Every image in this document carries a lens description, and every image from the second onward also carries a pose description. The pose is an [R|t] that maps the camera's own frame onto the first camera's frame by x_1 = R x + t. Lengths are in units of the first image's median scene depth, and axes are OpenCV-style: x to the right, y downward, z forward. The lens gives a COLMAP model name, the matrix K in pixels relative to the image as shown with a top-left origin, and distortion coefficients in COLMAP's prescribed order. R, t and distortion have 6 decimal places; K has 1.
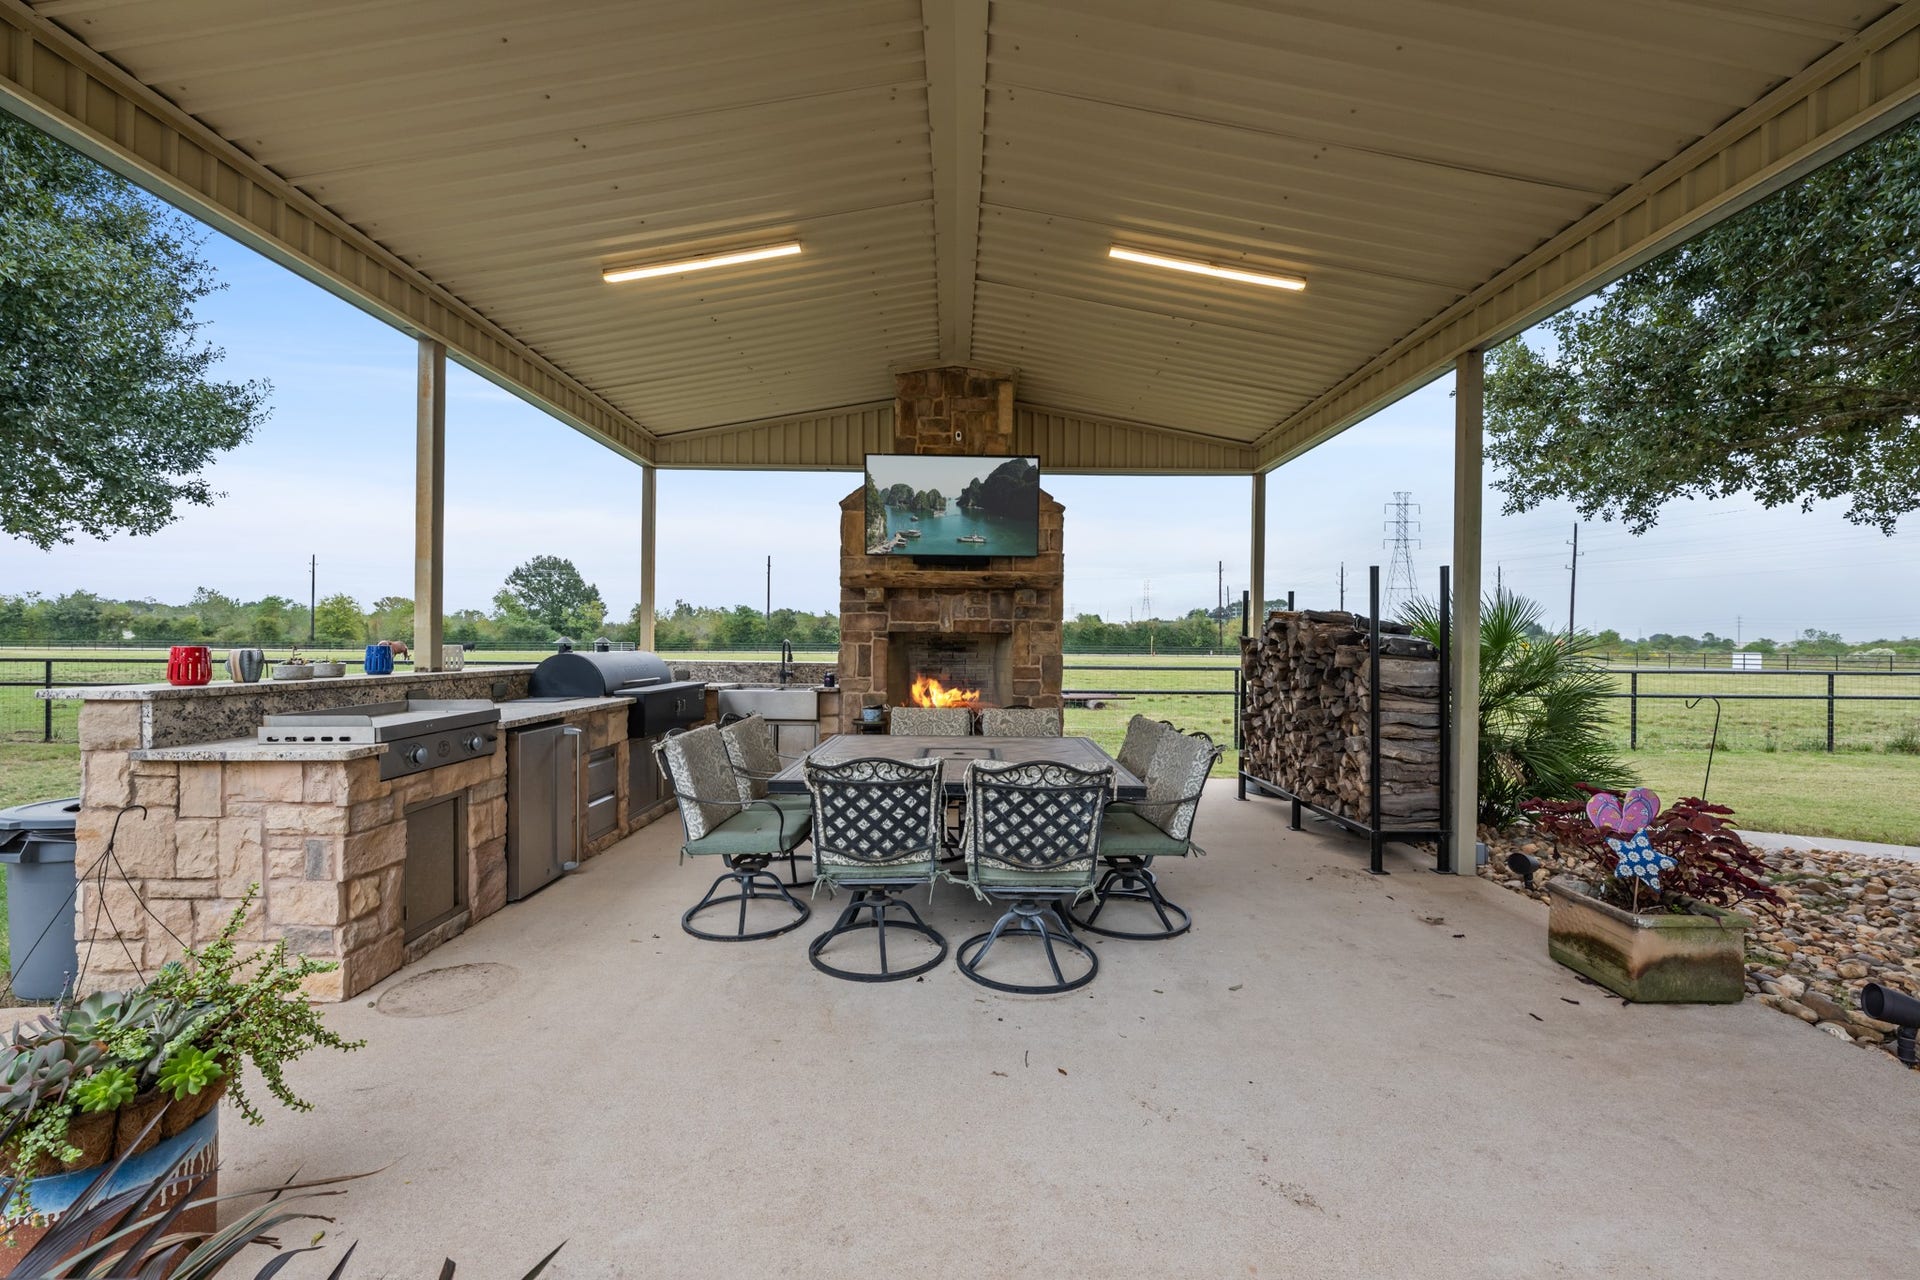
lens RADIAL K [[762.6, 0, 960.0], [0, 762.6, 640.0], [0, 0, 1]] dist [0.014809, 0.000049]
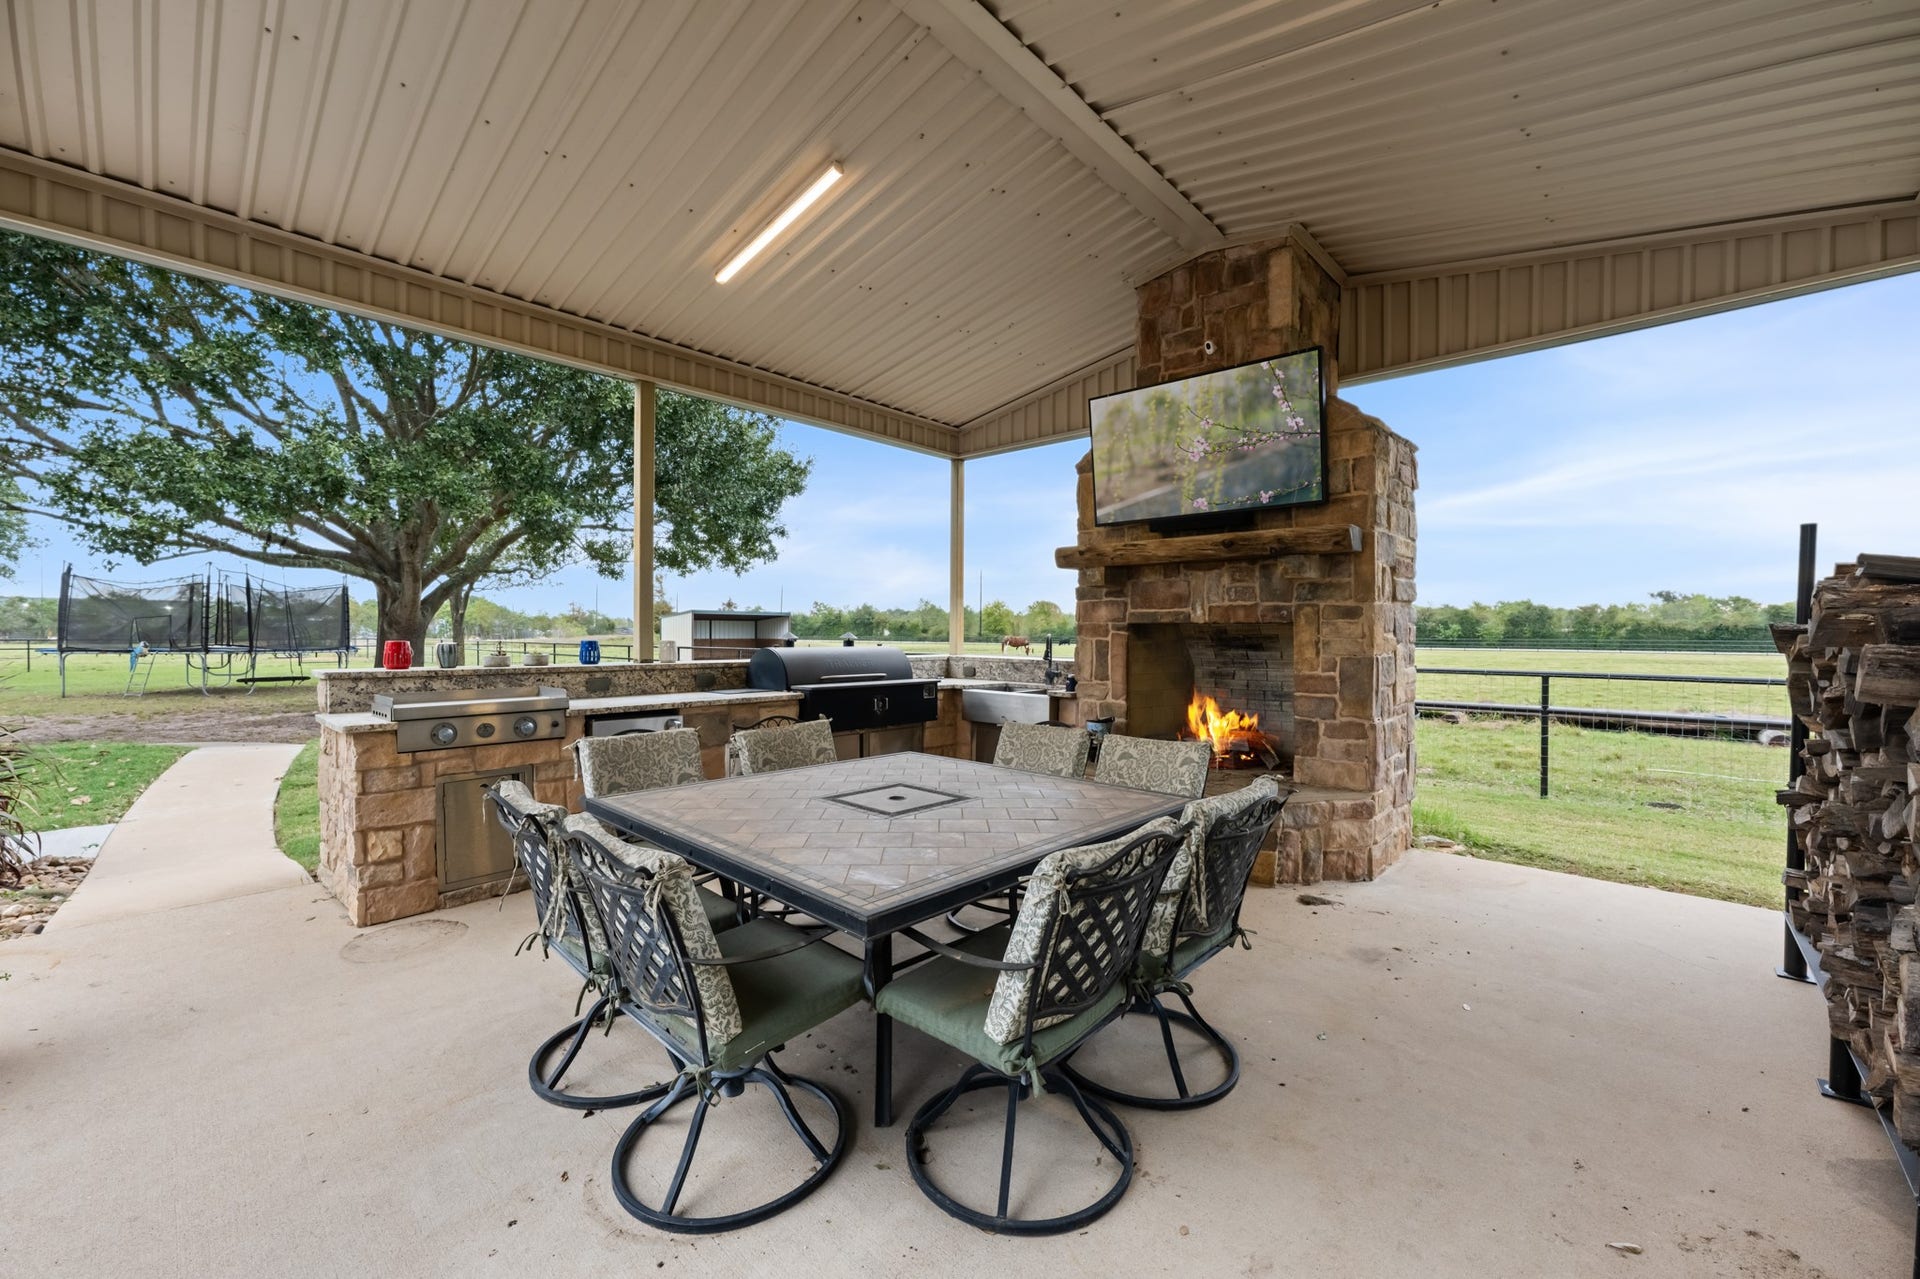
lens RADIAL K [[777.8, 0, 965.5], [0, 777.8, 631.8], [0, 0, 1]] dist [-0.001273, 0.000119]
pose [[0.734258, -0.006333, -0.678841, 0.319972], [0.003692, 0.999979, -0.005335, 0.001310], [0.678860, 0.001411, 0.734266, 0.309682]]
